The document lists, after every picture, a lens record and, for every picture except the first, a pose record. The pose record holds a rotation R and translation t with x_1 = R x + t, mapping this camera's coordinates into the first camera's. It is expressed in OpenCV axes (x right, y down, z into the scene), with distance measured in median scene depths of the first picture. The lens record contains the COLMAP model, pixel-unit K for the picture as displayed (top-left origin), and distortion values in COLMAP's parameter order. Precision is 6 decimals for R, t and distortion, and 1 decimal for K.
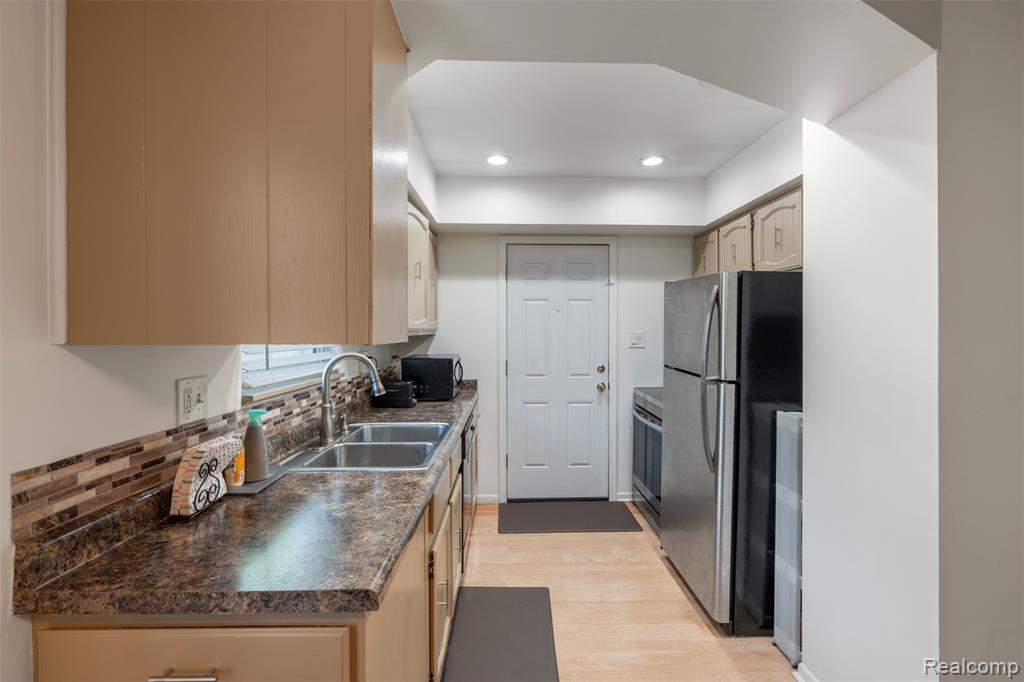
lens RADIAL K [[462.0, 0, 519.9], [0, 462.0, 337.6], [0, 0, 1]] dist [-0.015681, 0.004398]
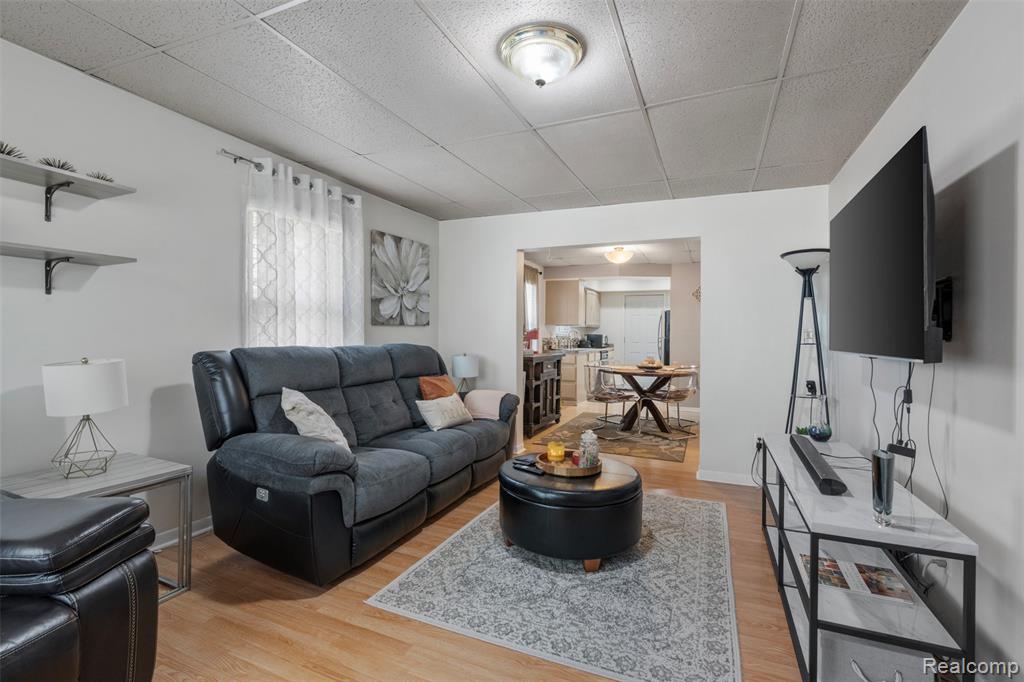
lens RADIAL K [[460.1, 0, 516.0], [0, 460.1, 345.3], [0, 0, 1]] dist [-0.016670, 0.000206]
pose [[0.903530, 0.021885, -0.427965, 0.734869], [-0.018841, 0.999758, 0.011349, 0.102490], [0.428110, -0.002191, 0.903724, -2.314927]]
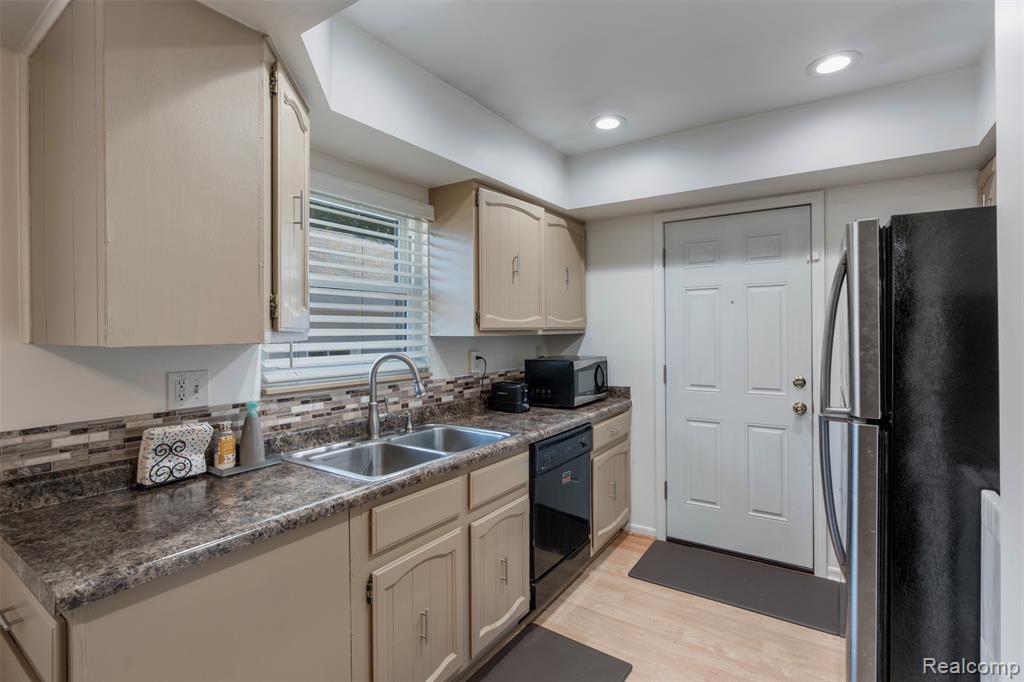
lens RADIAL K [[479.3, 0, 522.7], [0, 479.3, 333.4], [0, 0, 1]] dist [-0.006593, 0.000818]
pose [[0.818832, -0.000813, -0.574032, 0.323936], [-0.002242, 0.999987, -0.004615, -0.003827], [0.574028, 0.005066, 0.818820, 0.214022]]
